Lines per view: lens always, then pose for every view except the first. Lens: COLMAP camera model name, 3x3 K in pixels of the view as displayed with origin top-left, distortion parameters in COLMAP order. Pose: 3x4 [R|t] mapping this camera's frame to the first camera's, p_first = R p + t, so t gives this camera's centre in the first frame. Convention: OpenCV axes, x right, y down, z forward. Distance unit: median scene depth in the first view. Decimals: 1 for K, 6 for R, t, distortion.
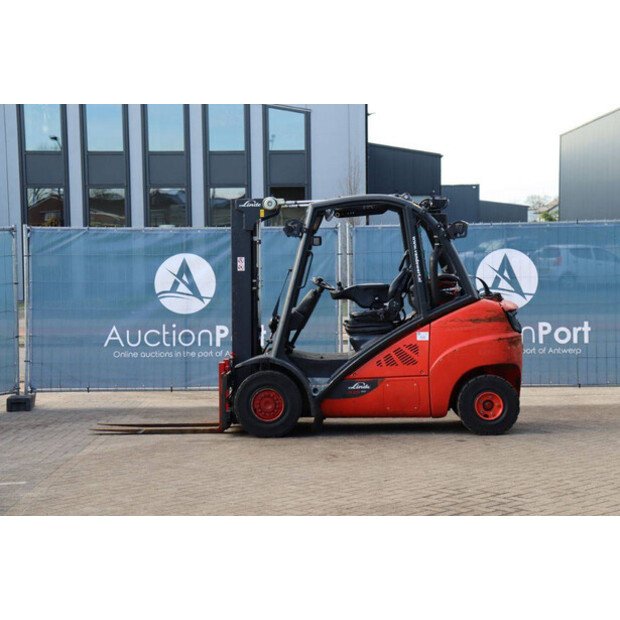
lens RADIAL K [[1391.4, 0, 310.0], [0, 1391.4, 310.0], [0, 0, 1]] dist [0.408102, -0.193503]
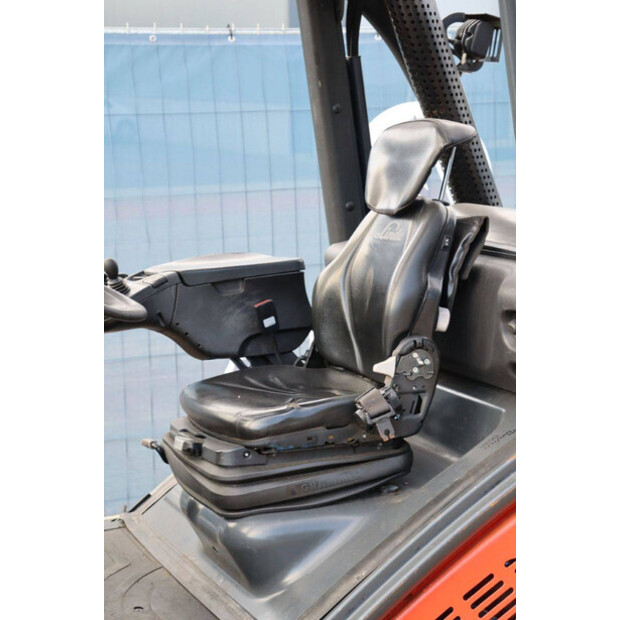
lens RADIAL K [[1464.4, 0, 310.0], [0, 1464.4, 310.0], [0, 0, 1]] dist [0.486432, -0.370695]
pose [[0.908677, -0.072558, 0.411147, -0.054019], [0.028043, 0.993166, 0.113292, -0.040953], [-0.416557, -0.091416, 0.904502, 0.789425]]
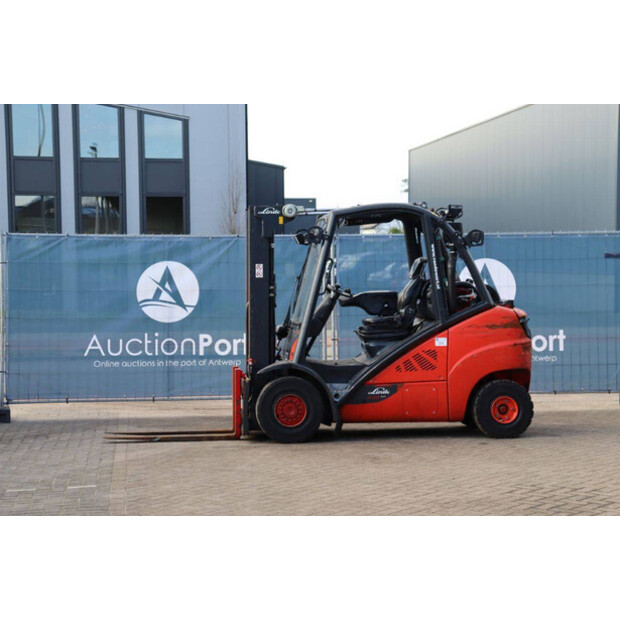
lens RADIAL K [[1464.4, 0, 310.0], [0, 1464.4, 310.0], [0, 0, 1]] dist [0.486432, -0.370695]
pose [[0.990800, 0.000531, 0.135335, -0.156823], [0.001239, 0.999915, -0.012996, 0.009104], [-0.135331, 0.013044, 0.990715, -0.052116]]
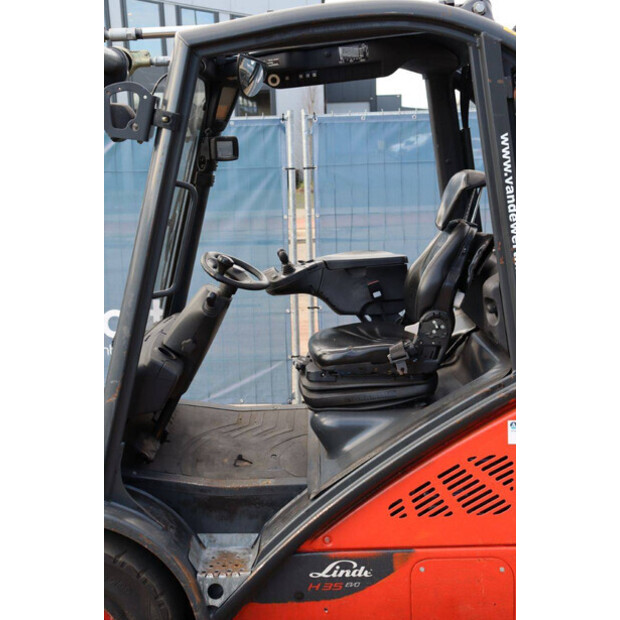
lens RADIAL K [[873.9, 0, 310.0], [0, 873.9, 310.0], [0, 0, 1]] dist [0.070556, 0.062483]
pose [[0.999478, -0.022575, 0.023093, 0.023655], [0.018975, 0.989144, 0.145722, -0.042060], [-0.026132, -0.145208, 0.989056, 0.779457]]
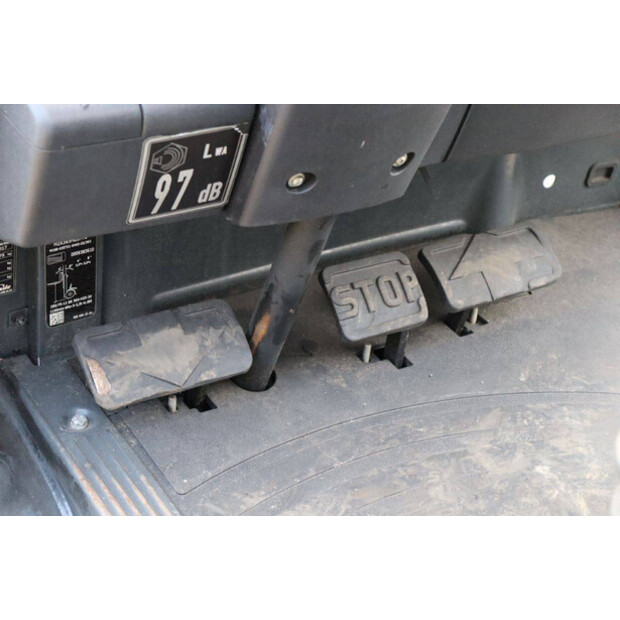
lens RADIAL K [[1252.4, 0, 310.0], [0, 1252.4, 310.0], [0, 0, 1]] dist [0.276344, -0.014978]
pose [[0.554943, 0.381971, -0.739010, 0.057903], [-0.043685, 0.900508, 0.432640, -0.016311], [0.830740, -0.207807, 0.516417, 0.968060]]
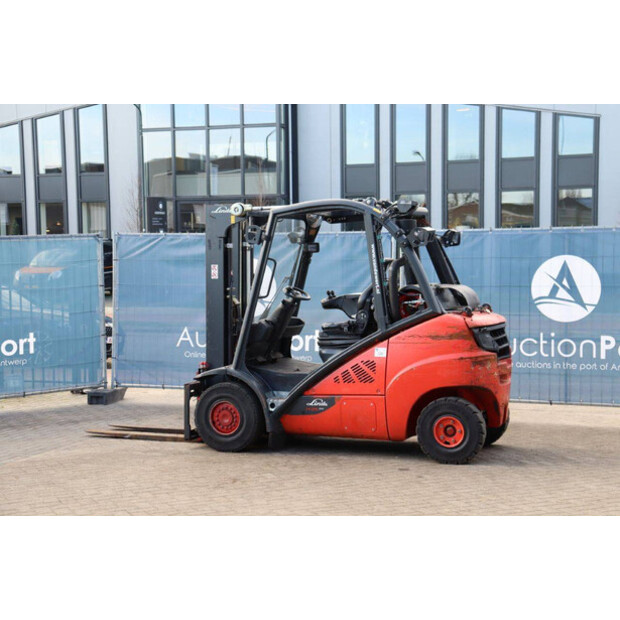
lens RADIAL K [[1164.3, 0, 310.0], [0, 1164.3, 310.0], [0, 0, 1]] dist [0.237722, 0.062077]
pose [[0.940364, 0.021711, -0.339476, 0.292869], [-0.017346, 0.999723, 0.015889, -0.020310], [0.339727, -0.009053, 0.940480, 0.253948]]
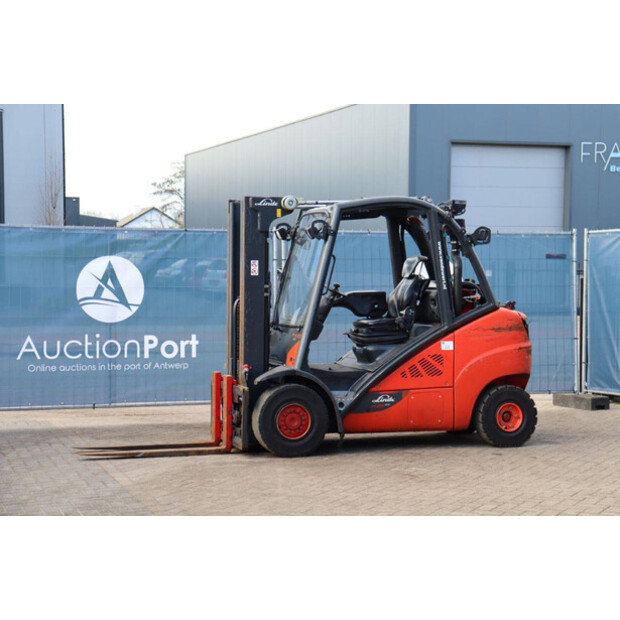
lens RADIAL K [[1319.4, 0, 310.0], [0, 1319.4, 310.0], [0, 0, 1]] dist [0.395466, 0.116451]
pose [[0.944498, 0.003855, 0.328495, -0.301388], [-0.001327, 0.999968, -0.007920, 0.001531], [-0.328515, 0.007044, 0.944472, 0.168401]]
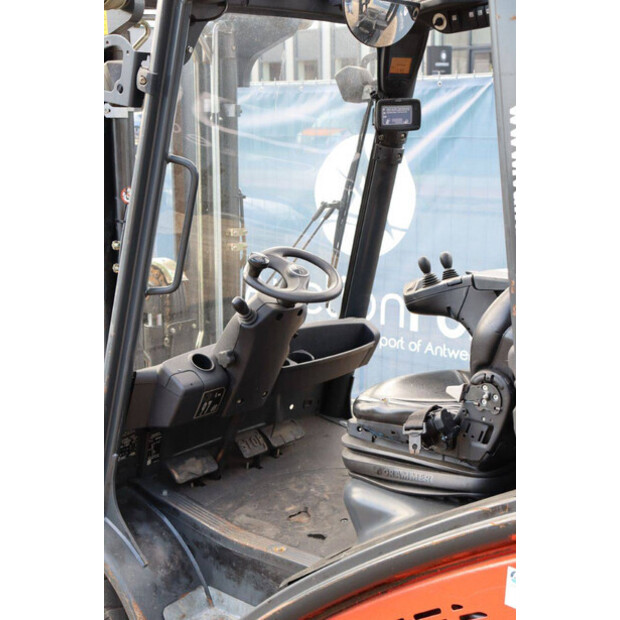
lens RADIAL K [[993.2, 0, 309.4], [0, 993.2, 317.7], [0, 0, 1]] dist [0.181073, 0.040474]
pose [[0.783118, 0.129253, -0.608292, 0.139055], [-0.024450, 0.983805, 0.177566, -0.046877], [0.621392, -0.124183, 0.773596, 0.851948]]
